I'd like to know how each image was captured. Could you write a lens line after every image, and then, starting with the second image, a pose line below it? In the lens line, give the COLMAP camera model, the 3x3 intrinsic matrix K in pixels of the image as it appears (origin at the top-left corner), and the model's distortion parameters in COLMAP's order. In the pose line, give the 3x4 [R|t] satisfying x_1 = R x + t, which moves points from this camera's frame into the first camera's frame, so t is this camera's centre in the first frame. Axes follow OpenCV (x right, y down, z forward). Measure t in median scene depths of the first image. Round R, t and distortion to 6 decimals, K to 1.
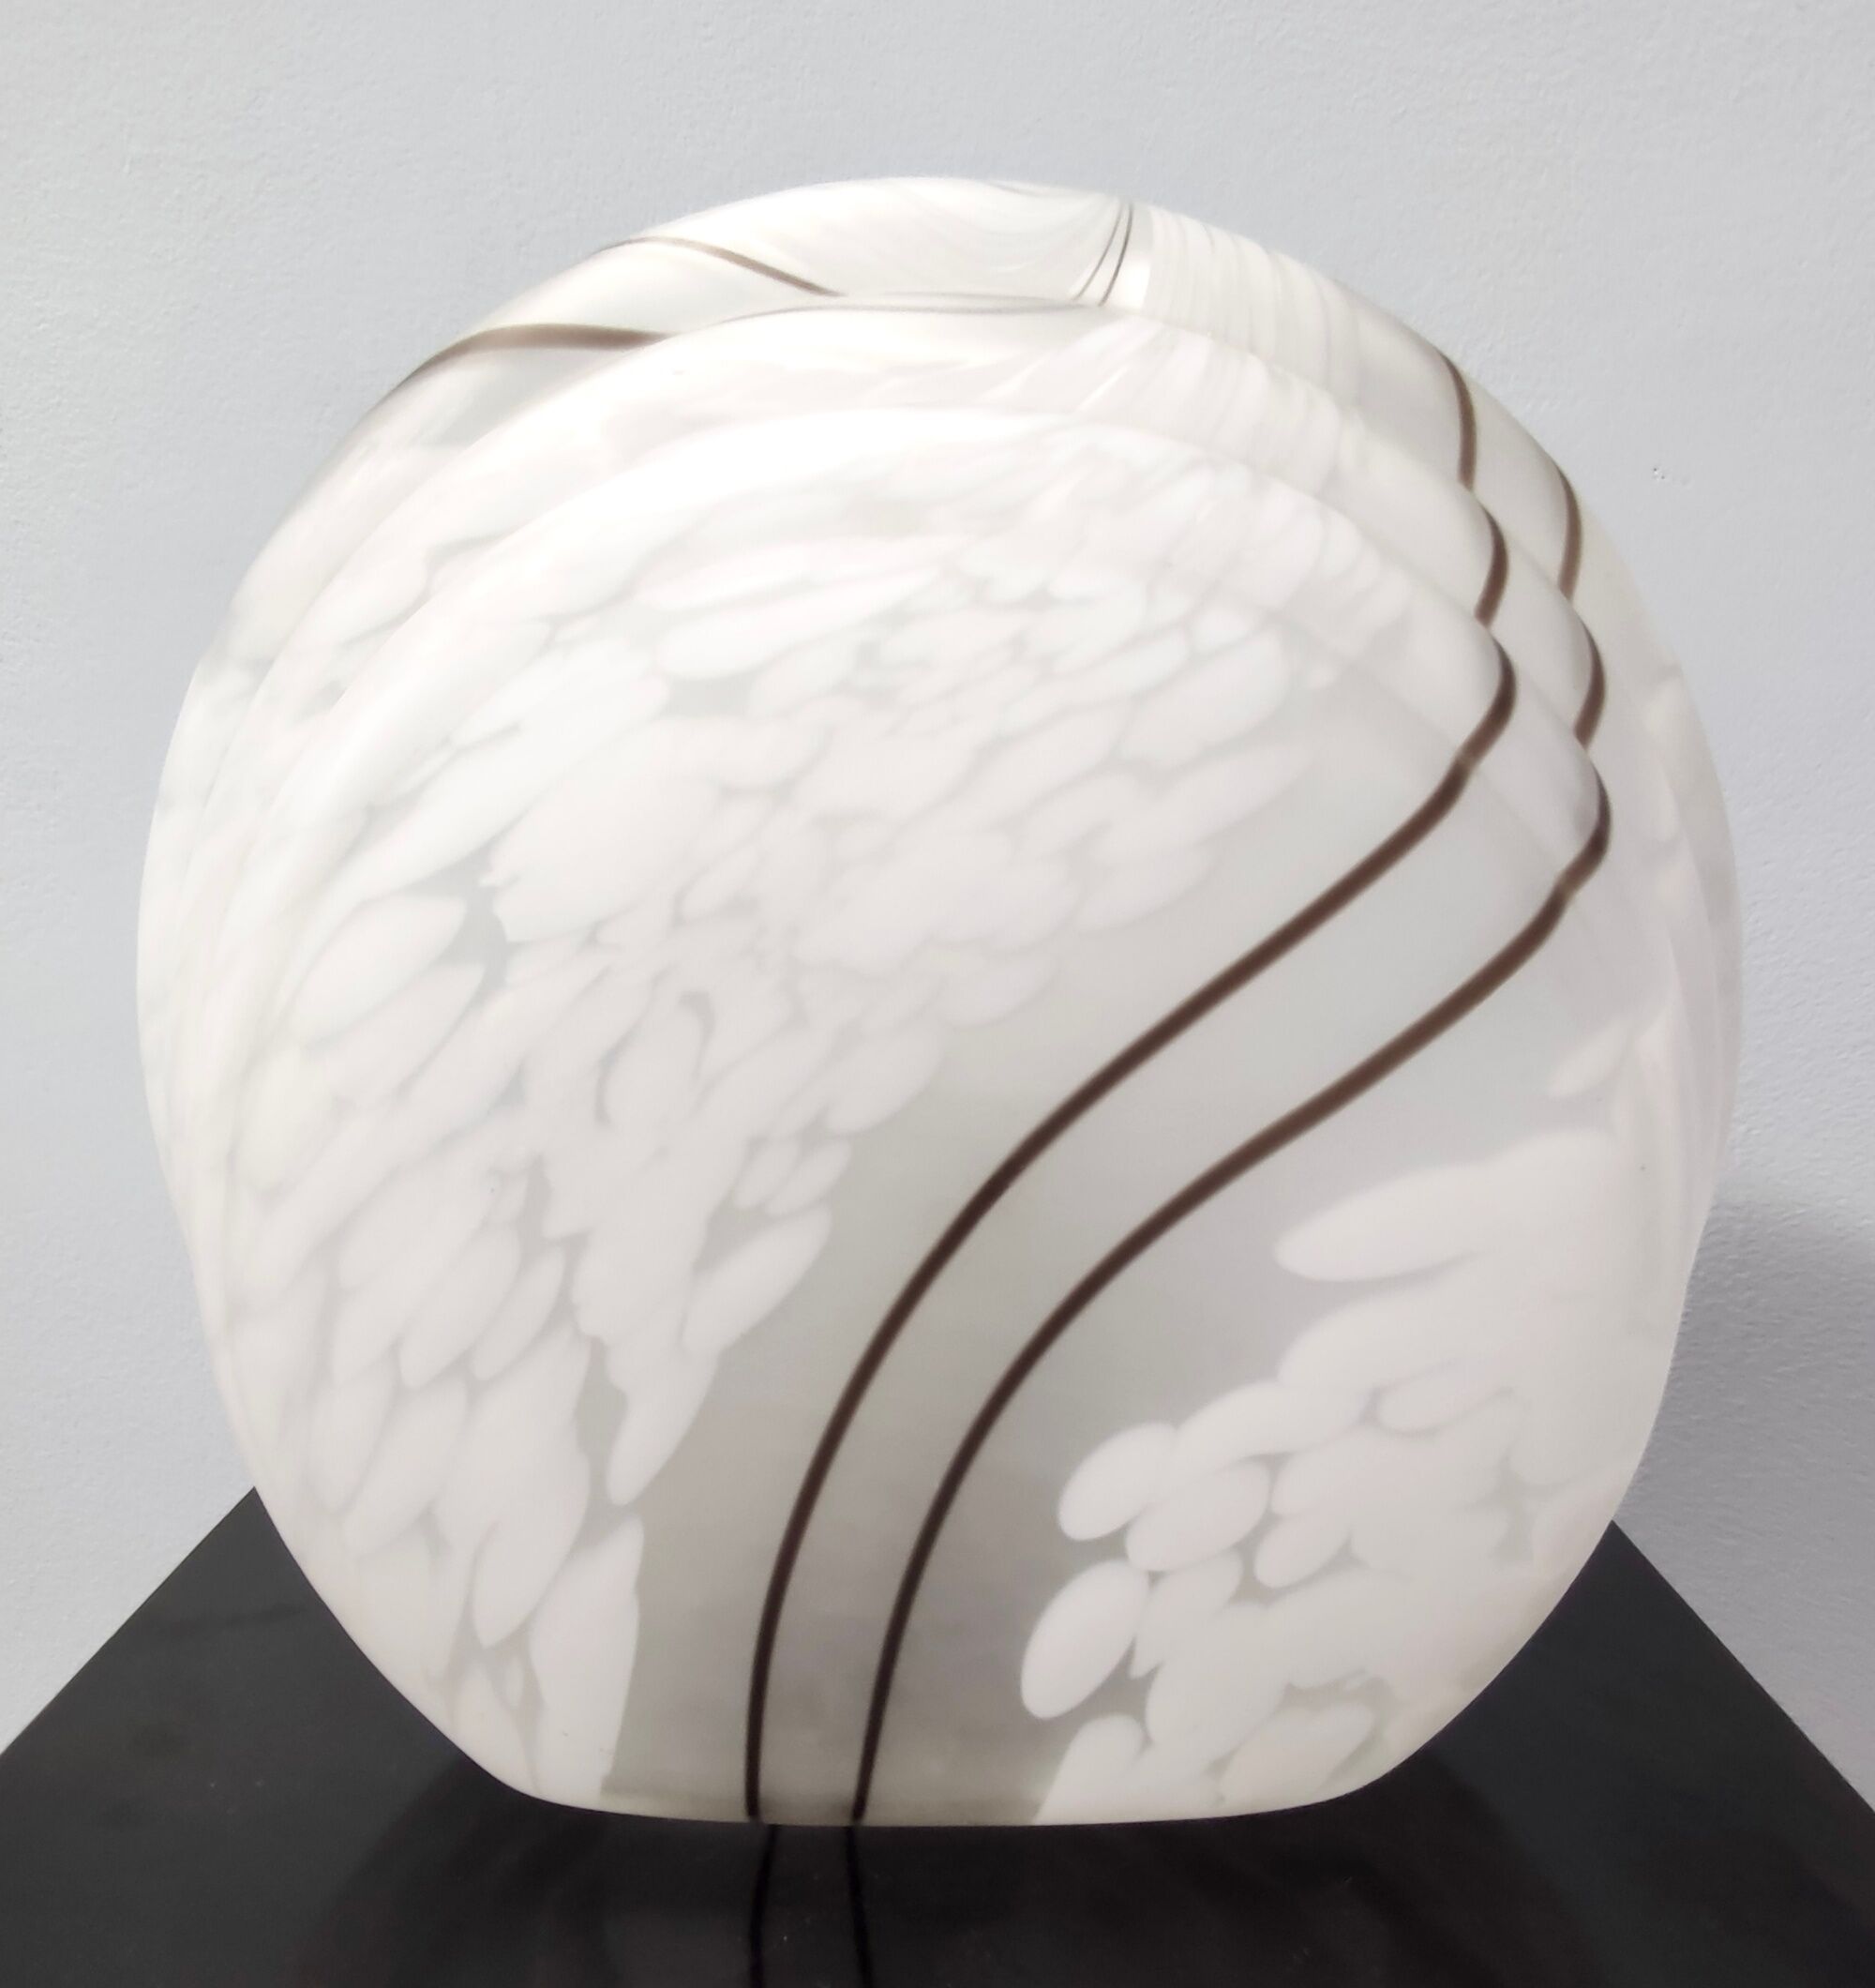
lens RADIAL K [[1893.7, 0, 950.2], [0, 1893.7, 1018.2], [0, 0, 1]] dist [-0.019485, 0.000000]
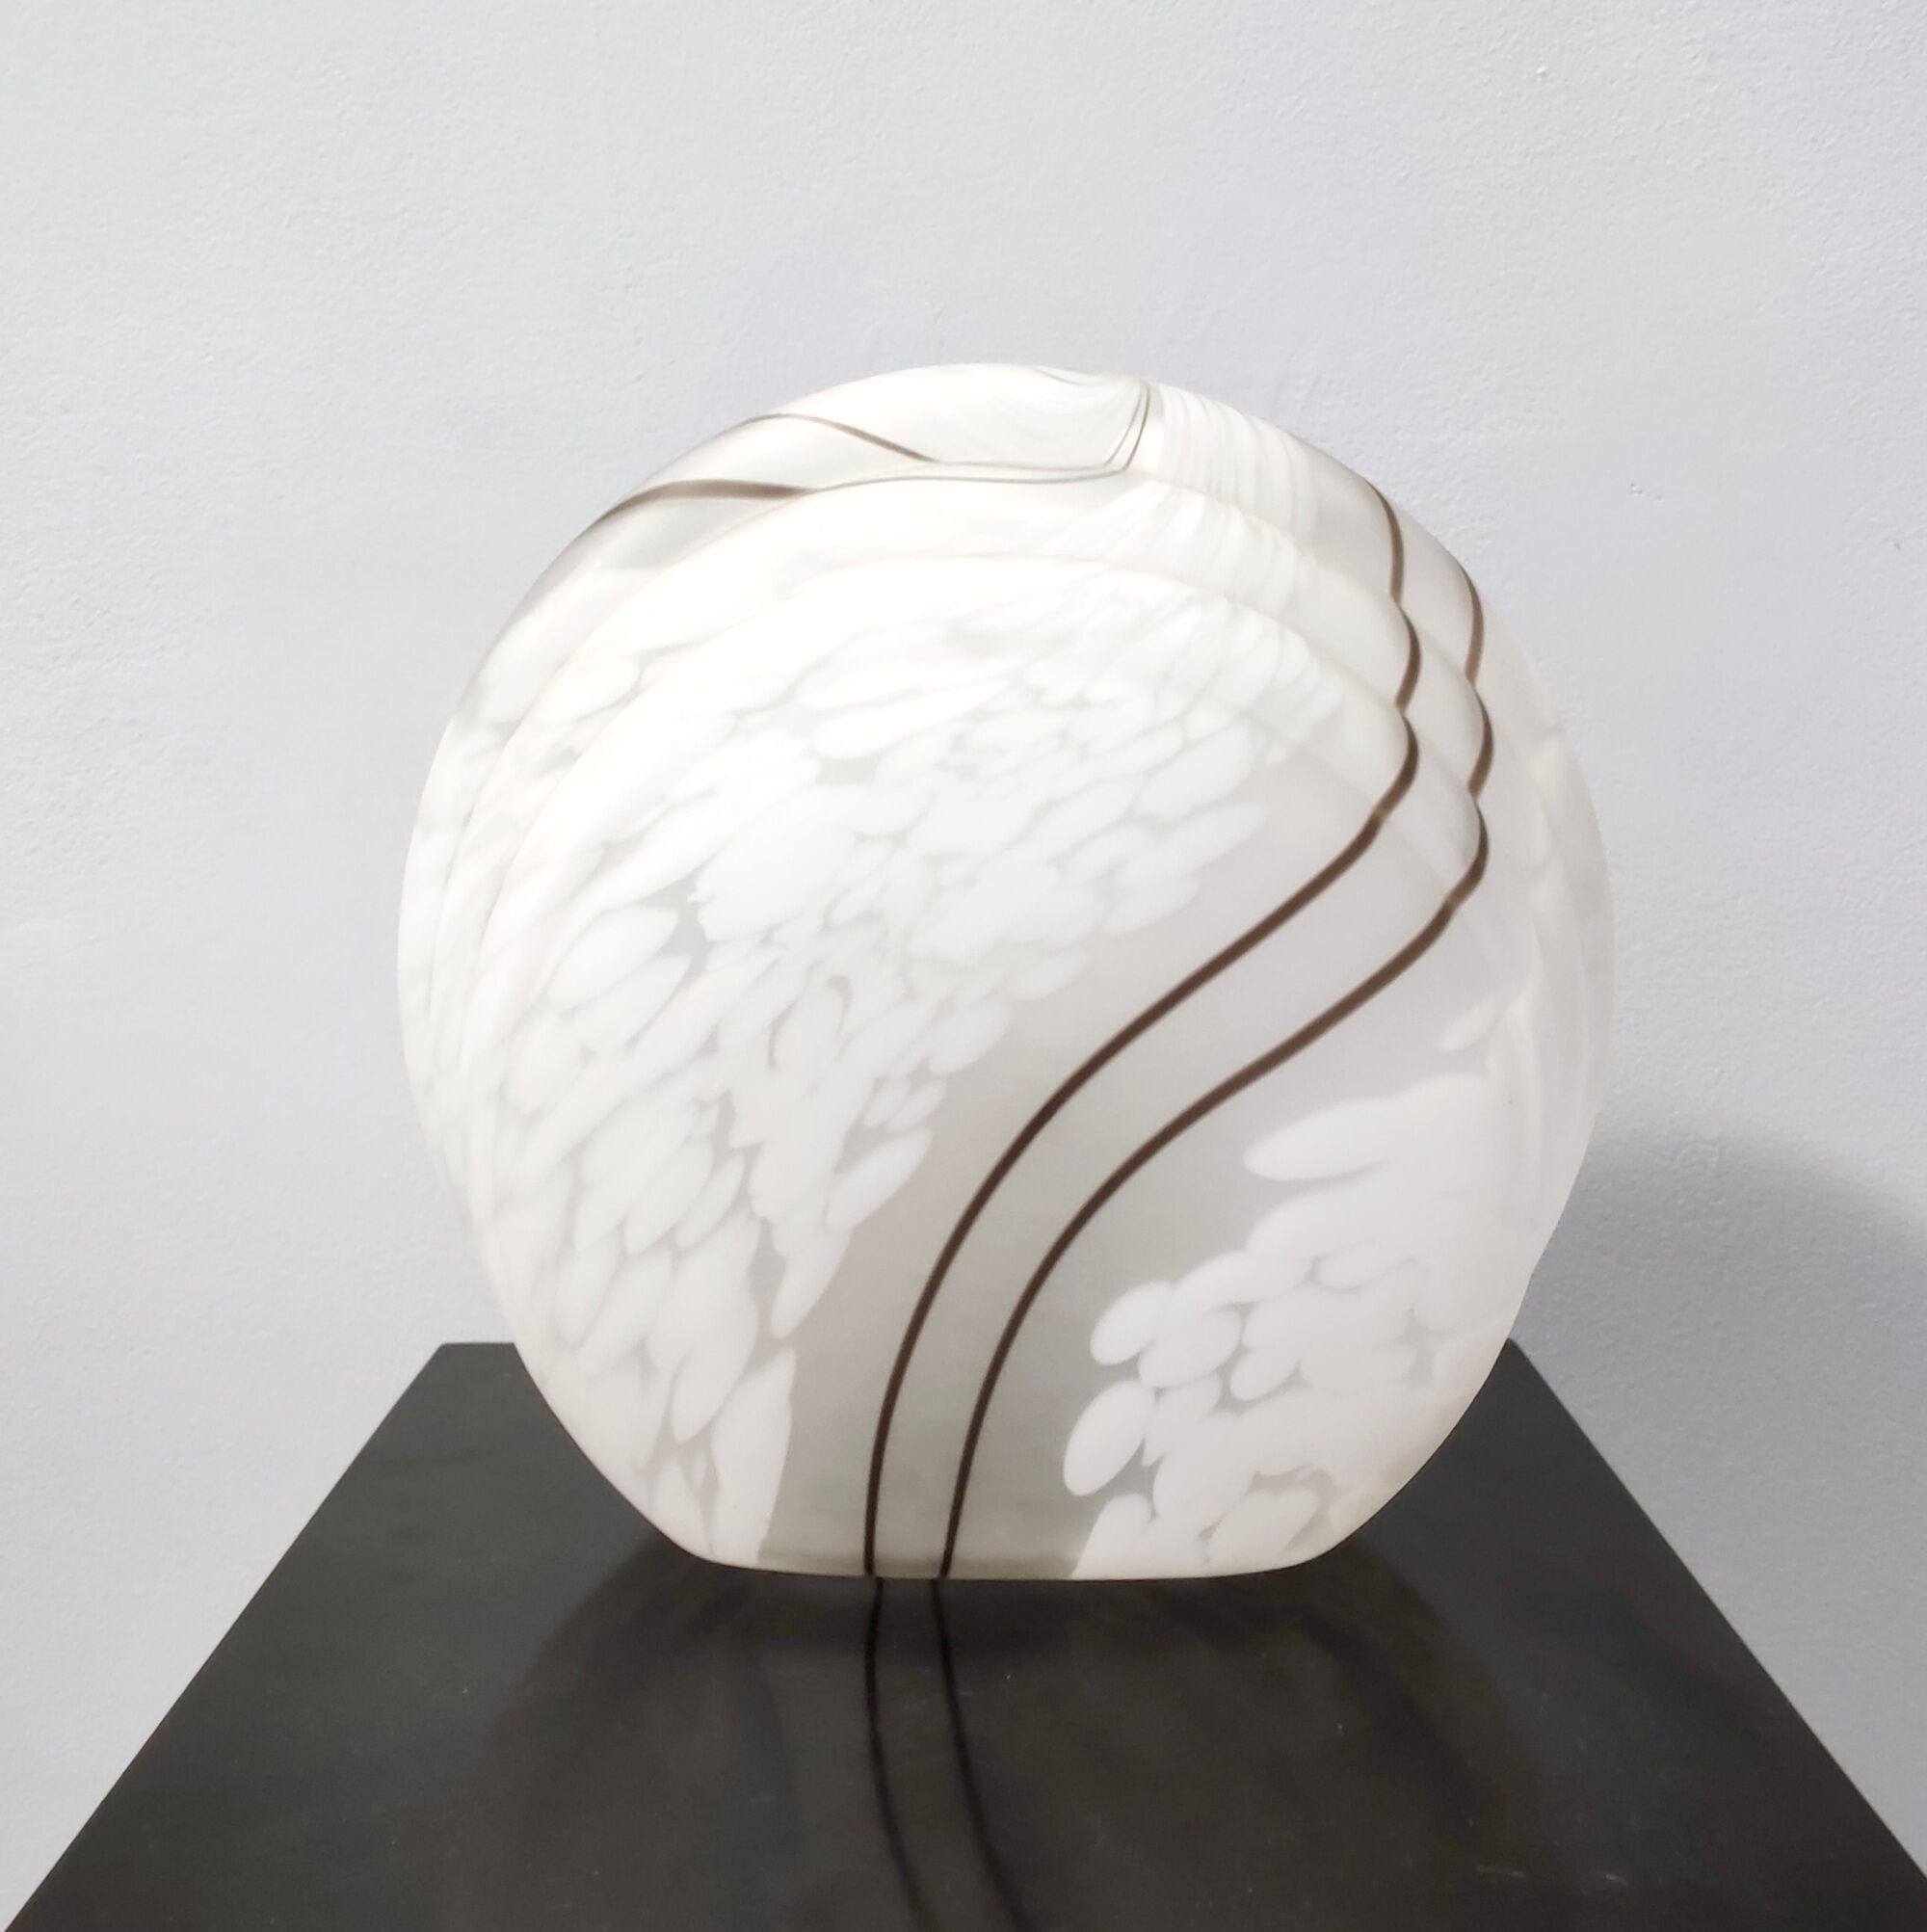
lens RADIAL K [[2192.5, 0, 974.9], [0, 2192.5, 922.2], [0, 0, 1]] dist [-0.016457, 0.000000]
pose [[0.999969, 0.003200, -0.007186, -0.018573], [-0.003243, 0.999977, -0.006029, -0.043631], [0.007167, 0.006052, 0.999956, -0.639229]]
